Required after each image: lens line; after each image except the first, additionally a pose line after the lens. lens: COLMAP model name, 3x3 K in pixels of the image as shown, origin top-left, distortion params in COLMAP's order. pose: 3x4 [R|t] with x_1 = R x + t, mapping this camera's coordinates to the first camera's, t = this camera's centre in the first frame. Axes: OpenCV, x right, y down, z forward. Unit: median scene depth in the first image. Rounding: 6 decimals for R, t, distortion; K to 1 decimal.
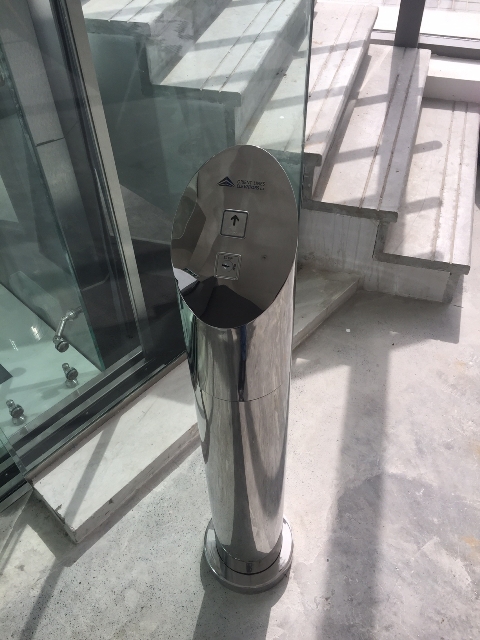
lens RADIAL K [[544.3, 0, 243.0], [0, 544.3, 322.2], [0, 0, 1]] dist [0.030463, -0.051684]
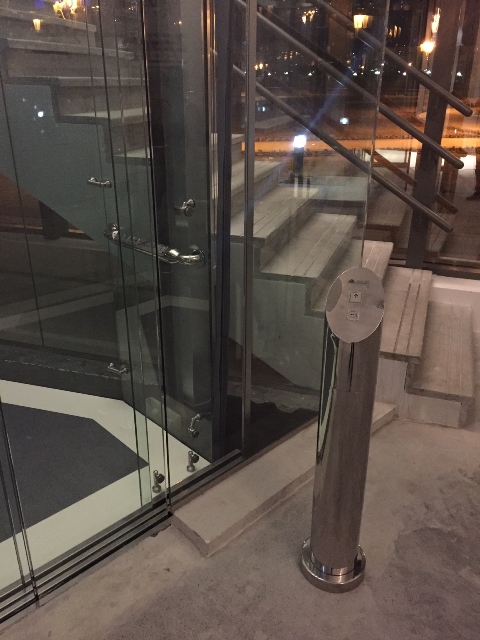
lens RADIAL K [[544.3, 0, 239.8], [0, 544.3, 317.7], [0, 0, 1]] dist [0.030463, -0.051684]
pose [[0.998505, 0.042373, -0.034525, -0.185632], [-0.052517, 0.918821, -0.391164, 0.361374], [0.015148, 0.392393, 0.919673, -0.479811]]
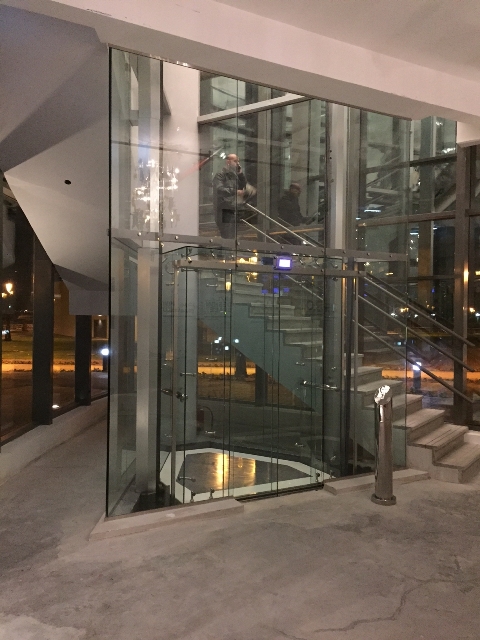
lens RADIAL K [[544.3, 0, 241.4], [0, 544.3, 323.4], [0, 0, 1]] dist [0.030463, -0.051684]
pose [[0.953548, 0.024826, -0.300218, 0.148774], [-0.234069, 0.688404, -0.686521, 2.104273], [0.189627, 0.724902, 0.662237, -2.234581]]
